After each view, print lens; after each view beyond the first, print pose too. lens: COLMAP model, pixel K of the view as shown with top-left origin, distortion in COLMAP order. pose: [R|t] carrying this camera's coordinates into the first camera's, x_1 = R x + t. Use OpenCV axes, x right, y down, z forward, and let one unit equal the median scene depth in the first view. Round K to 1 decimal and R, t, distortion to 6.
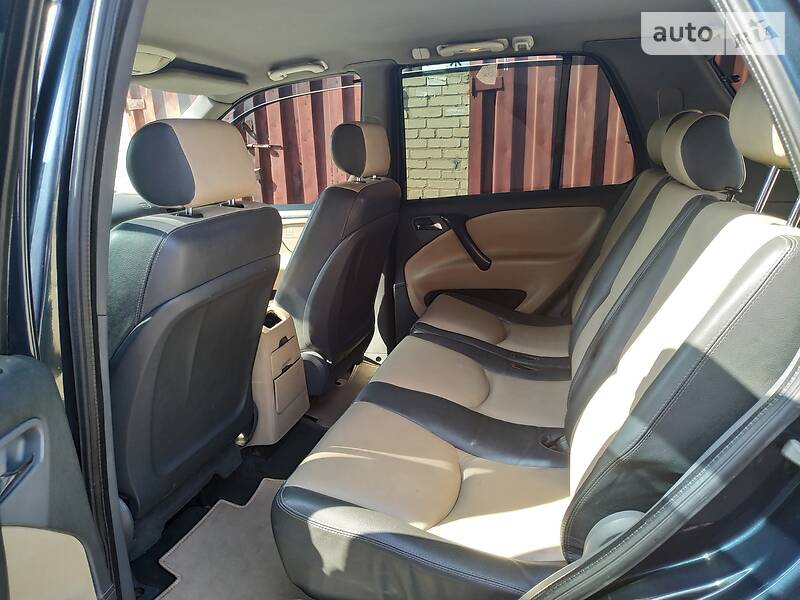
lens RADIAL K [[577.9, 0, 401.9], [0, 577.9, 288.4], [0, 0, 1]] dist [-0.007821, -0.009723]
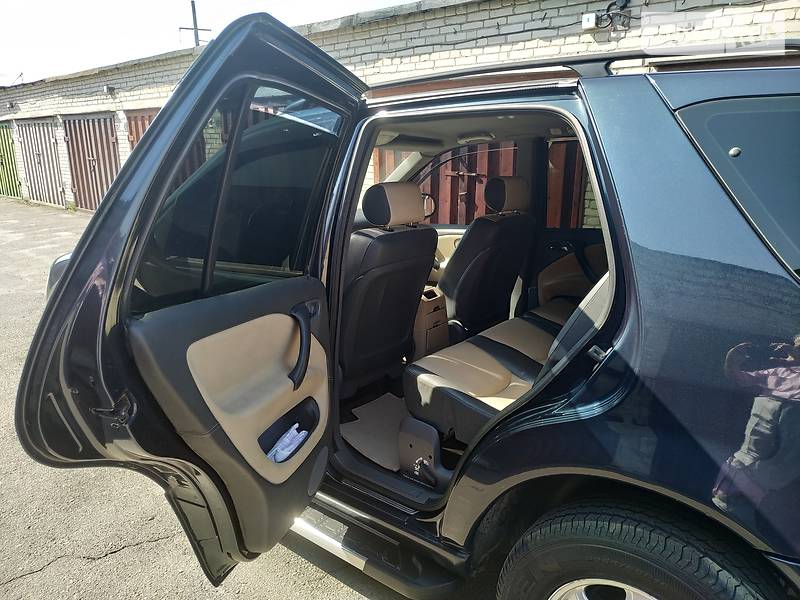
lens RADIAL K [[577.9, 0, 400.0], [0, 577.9, 301.4], [0, 0, 1]] dist [-0.007821, -0.009723]
pose [[0.923221, 0.128442, -0.362168, 0.327587], [-0.129886, 0.991318, 0.020468, 0.056030], [0.361653, 0.028144, 0.931888, -0.646660]]
